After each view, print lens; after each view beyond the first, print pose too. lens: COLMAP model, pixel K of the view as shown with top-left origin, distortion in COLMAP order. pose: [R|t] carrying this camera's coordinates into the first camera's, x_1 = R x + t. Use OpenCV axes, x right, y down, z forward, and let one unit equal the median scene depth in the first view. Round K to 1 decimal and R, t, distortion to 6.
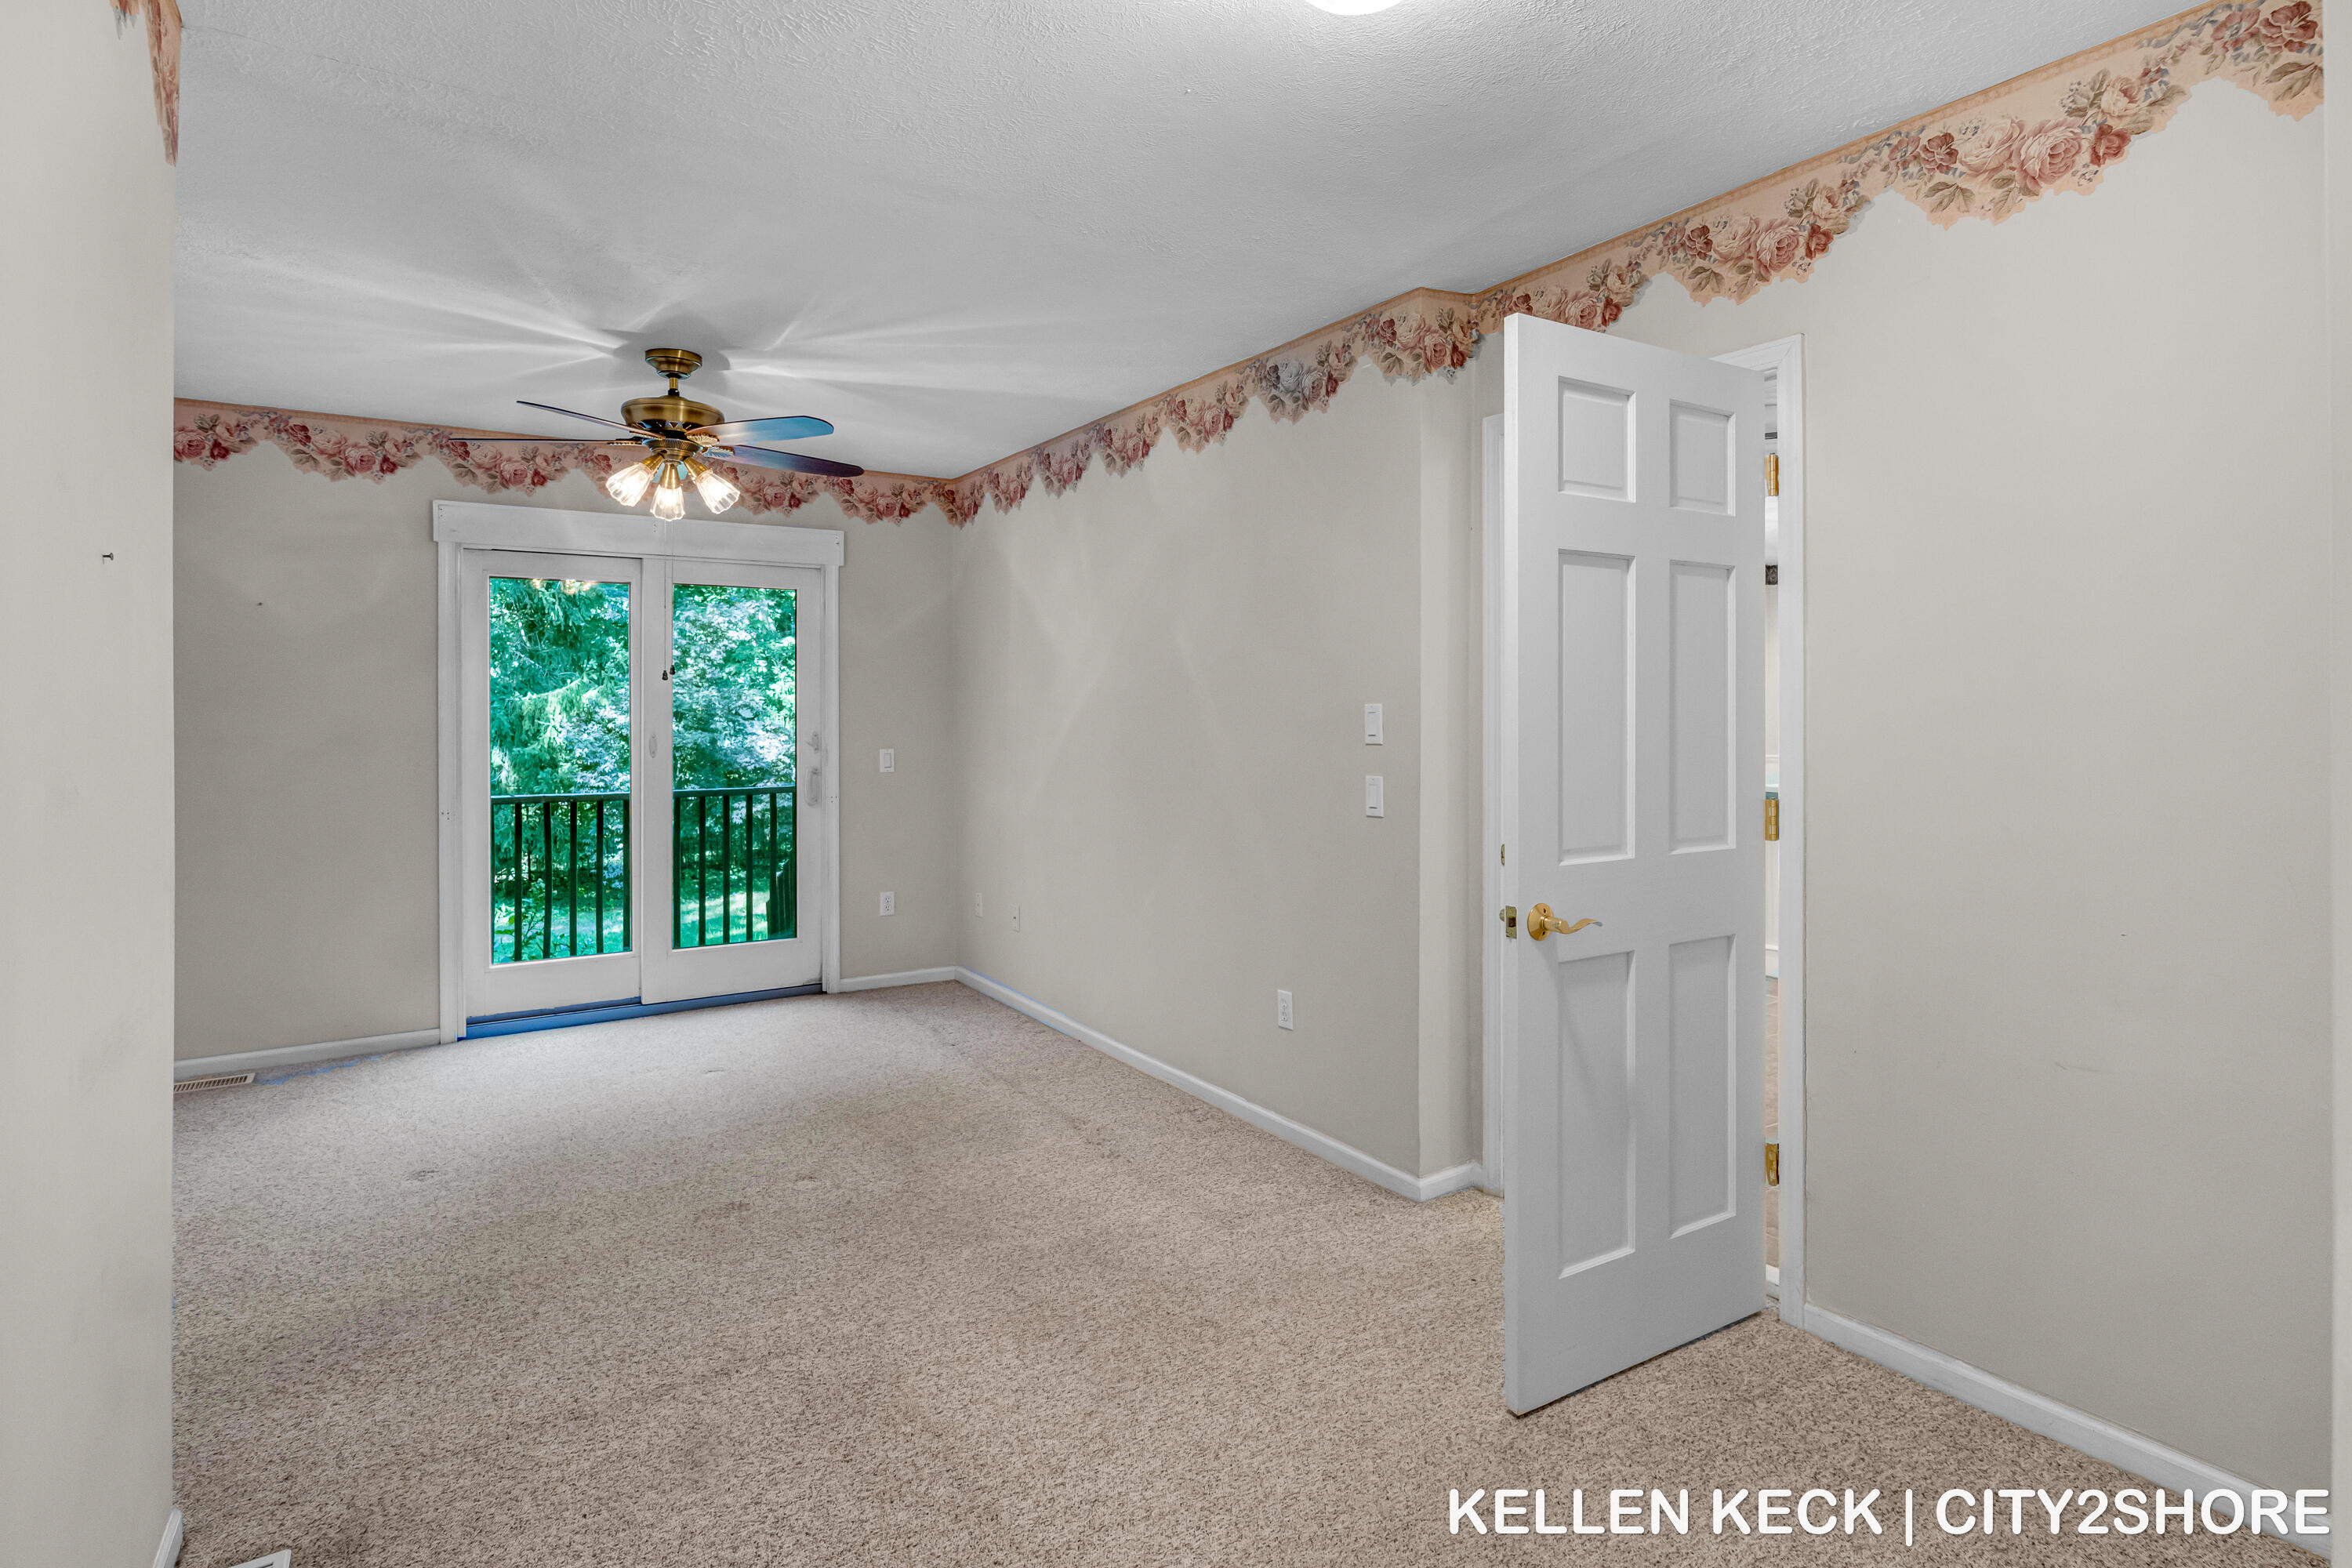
lens RADIAL K [[1209.0, 0, 1186.0], [0, 1209.0, 716.6], [0, 0, 1]] dist [-0.004118, 0.000017]
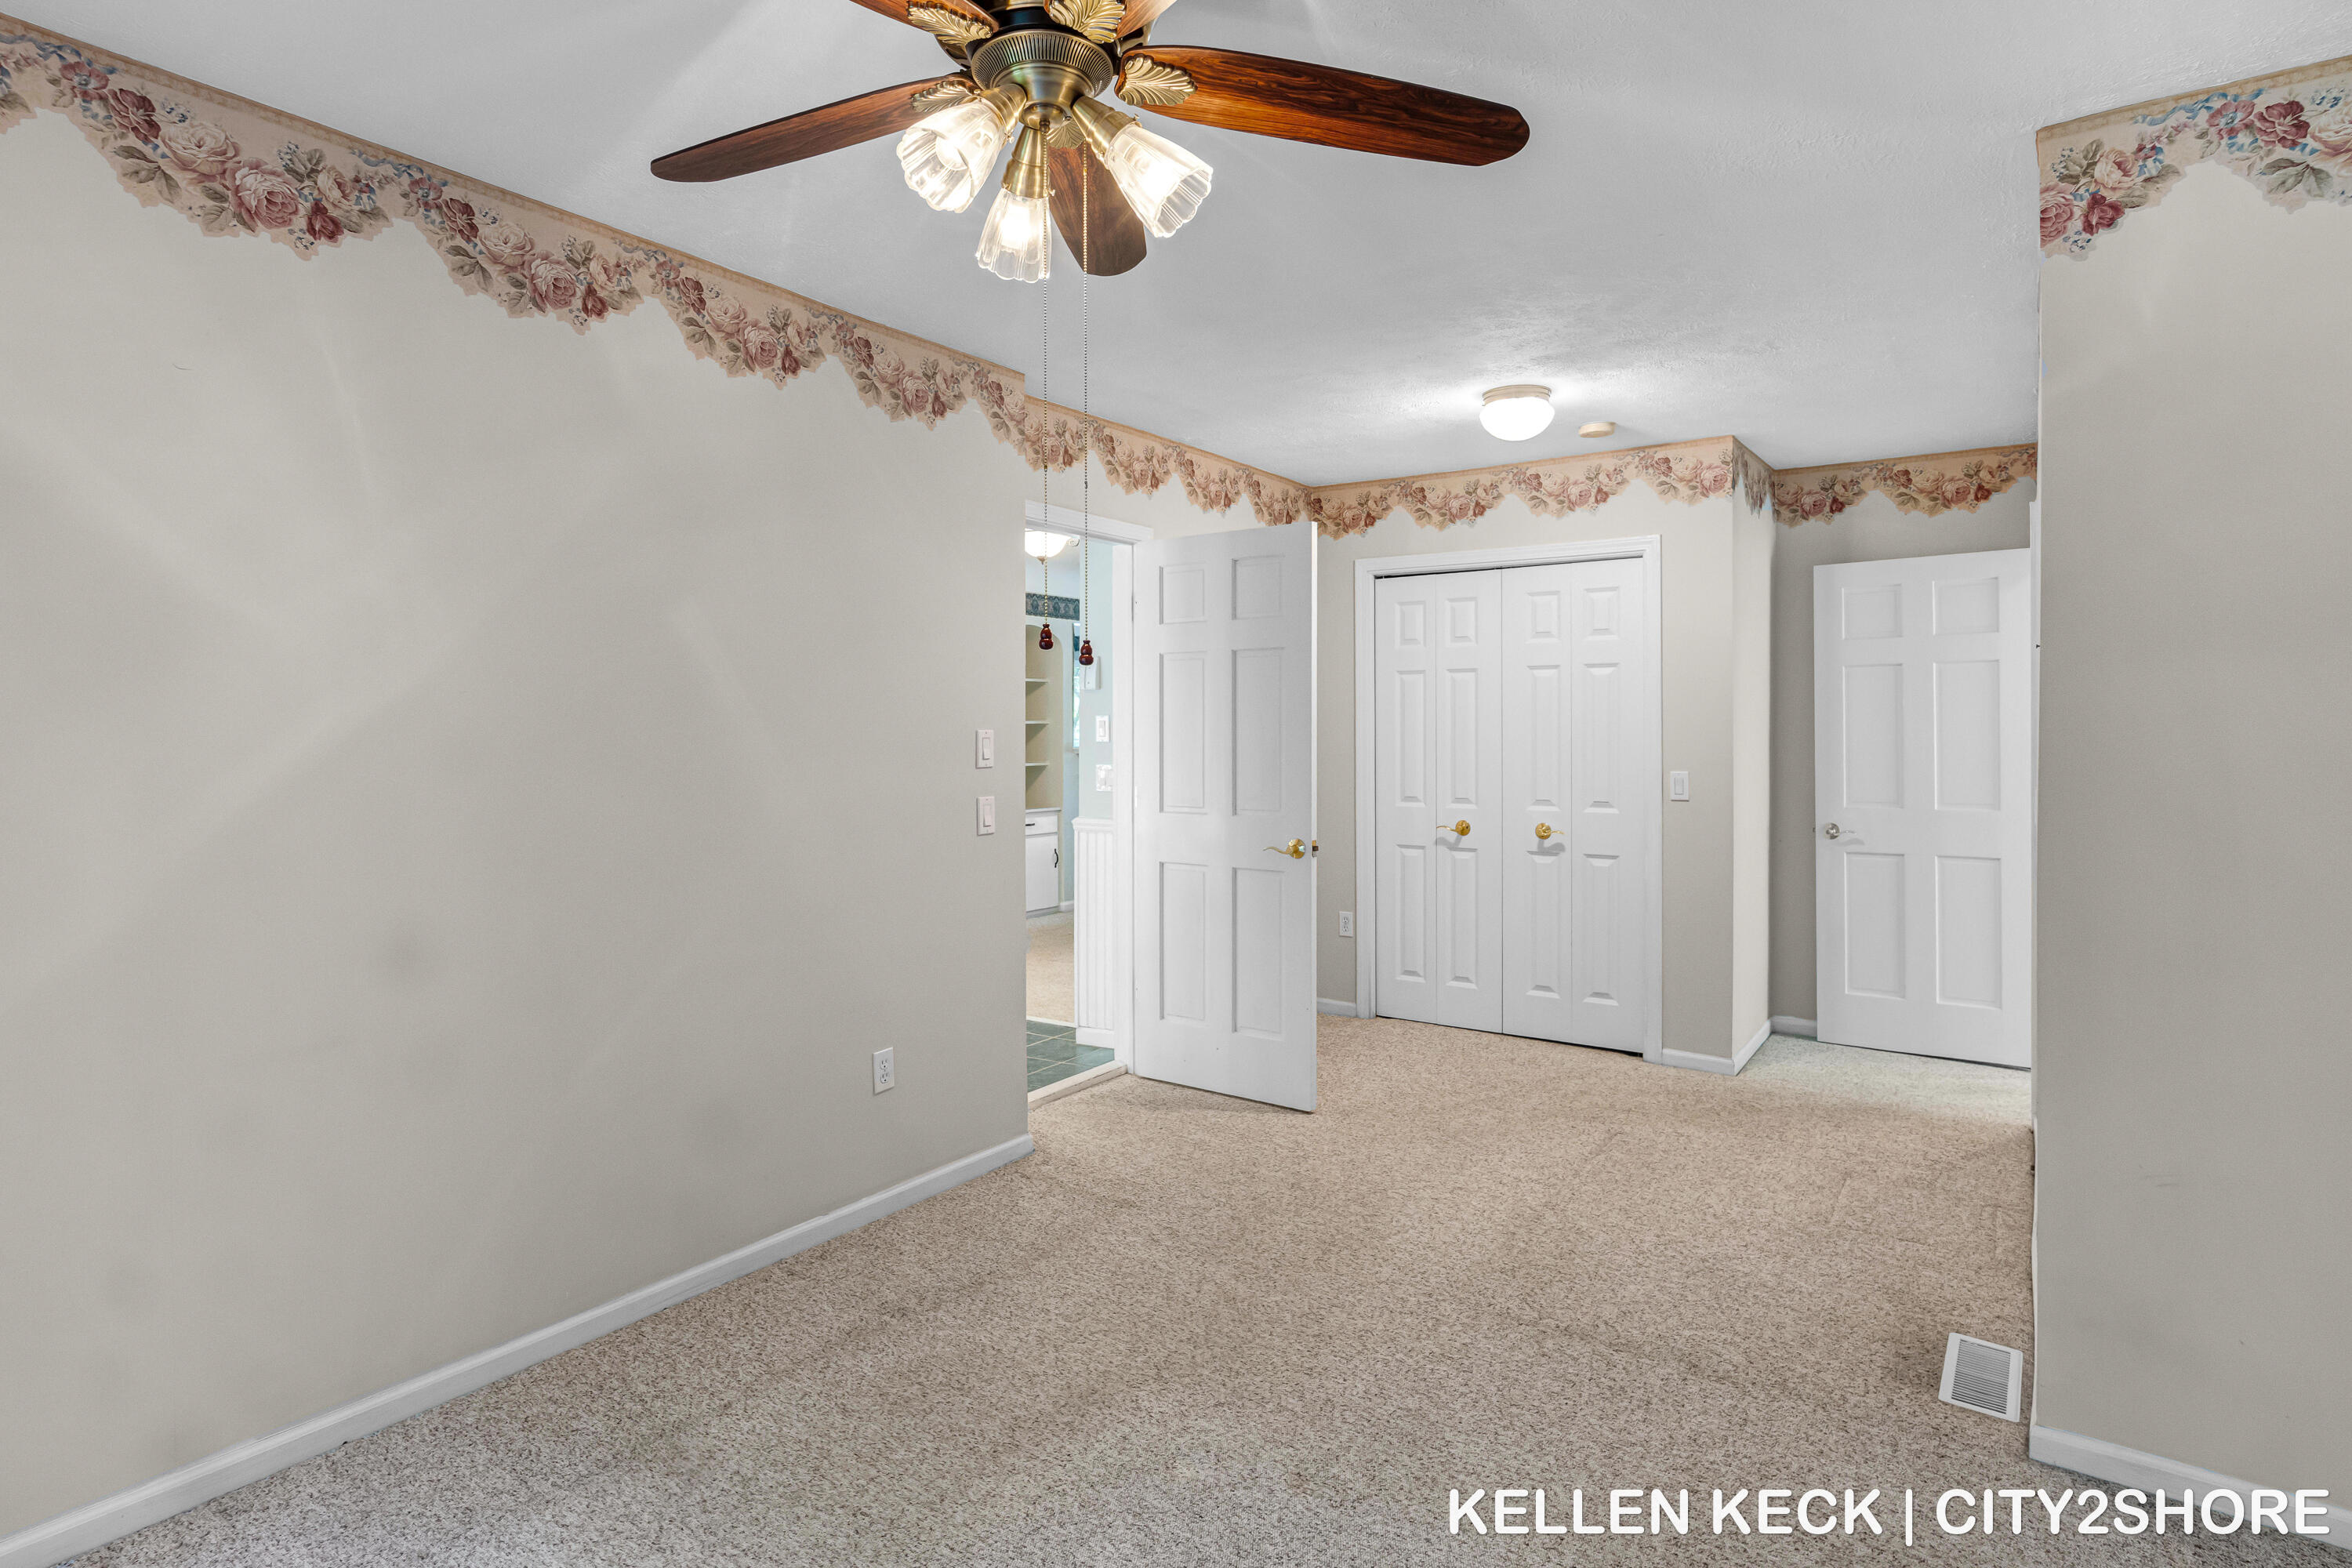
lens RADIAL K [[1209.0, 0, 1174.4], [0, 1209.0, 762.7], [0, 0, 1]] dist [-0.004118, 0.000017]
pose [[-0.365919, -0.019912, 0.930434, -0.975898], [0.010076, 0.999628, 0.025356, -0.007685], [-0.930592, 0.018653, -0.365582, 1.327998]]
